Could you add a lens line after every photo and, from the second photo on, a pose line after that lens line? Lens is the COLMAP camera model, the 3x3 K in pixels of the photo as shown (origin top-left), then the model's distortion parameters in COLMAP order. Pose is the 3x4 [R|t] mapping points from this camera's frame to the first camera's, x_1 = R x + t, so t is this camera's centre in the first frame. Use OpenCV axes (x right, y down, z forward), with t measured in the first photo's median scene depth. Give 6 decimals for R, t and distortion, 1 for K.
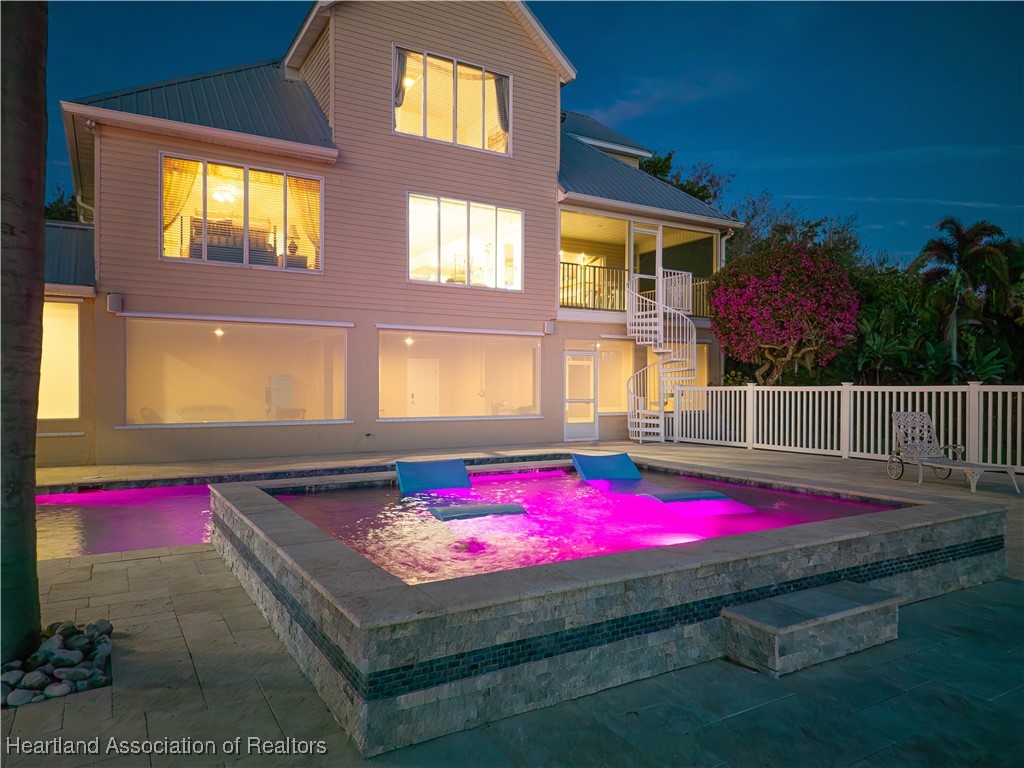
lens RADIAL K [[680.2, 0, 512.0], [0, 680.2, 384.0], [0, 0, 1]] dist [0.004879, -0.001111]
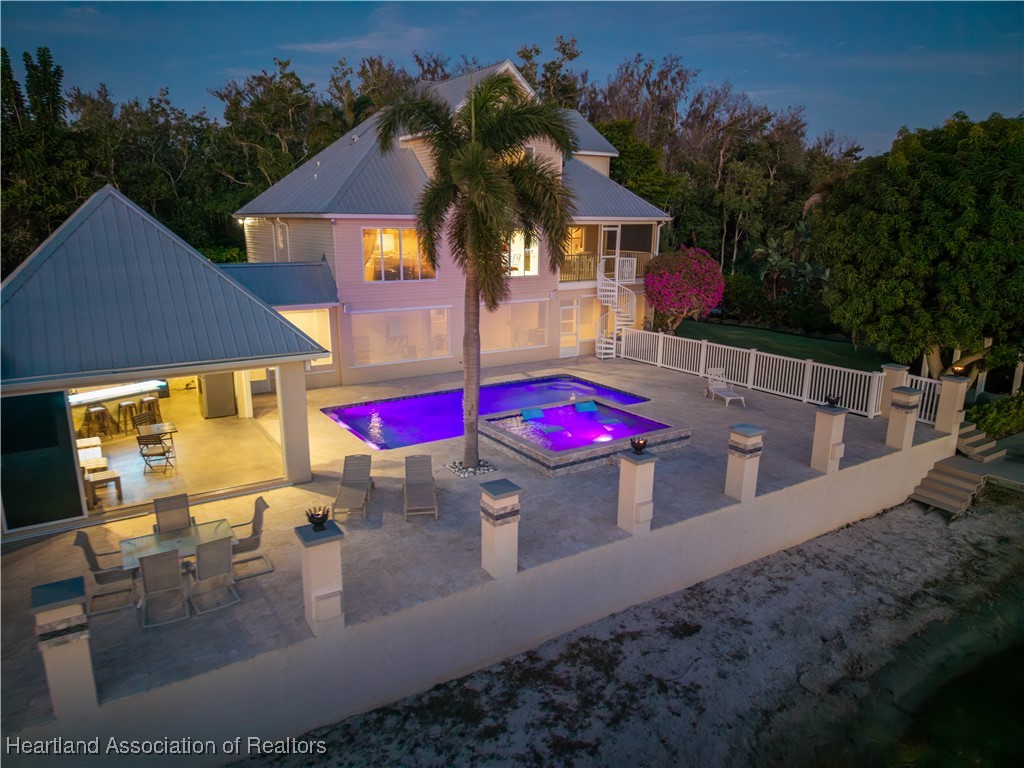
lens RADIAL K [[680.2, 0, 512.0], [0, 680.2, 384.0], [0, 0, 1]] dist [0.004879, -0.001111]
pose [[0.998978, -0.003350, 0.045066, -0.143362], [-0.007597, 0.970606, 0.240555, -0.307341], [-0.044547, -0.240652, 0.969589, -0.825054]]
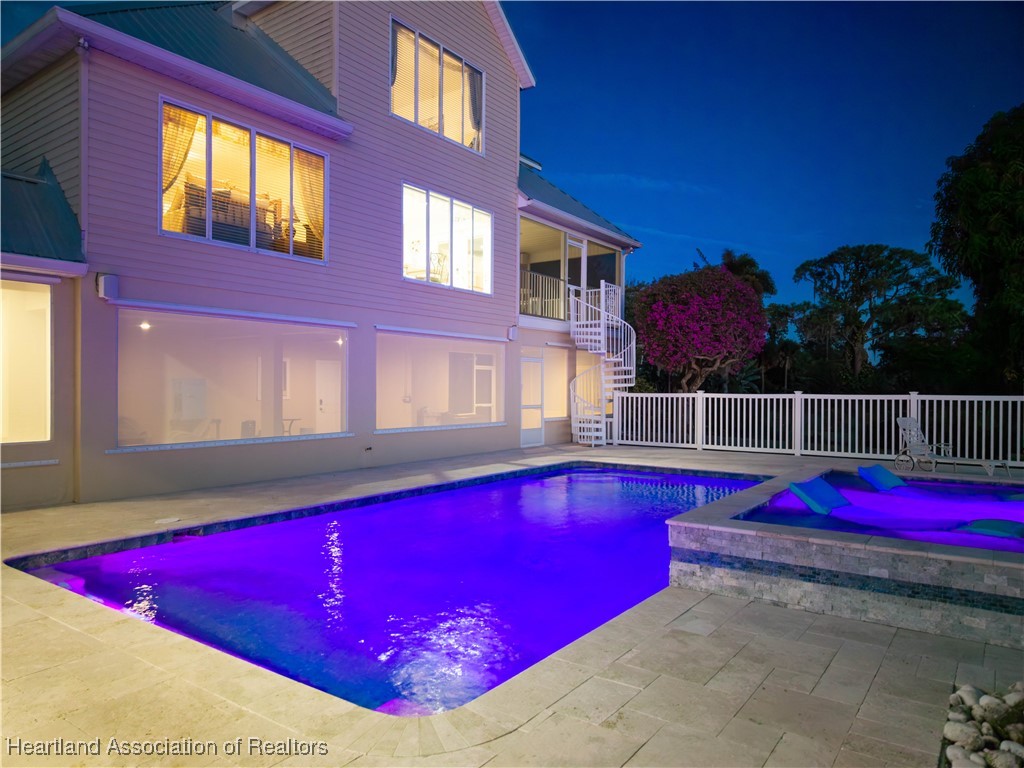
lens RADIAL K [[680.2, 0, 512.0], [0, 680.2, 384.0], [0, 0, 1]] dist [0.004879, -0.001111]
pose [[0.915200, 0.004866, 0.402970, -0.375521], [-0.005454, 0.999985, 0.000312, -0.010786], [-0.402963, -0.002483, 0.915213, 0.101244]]
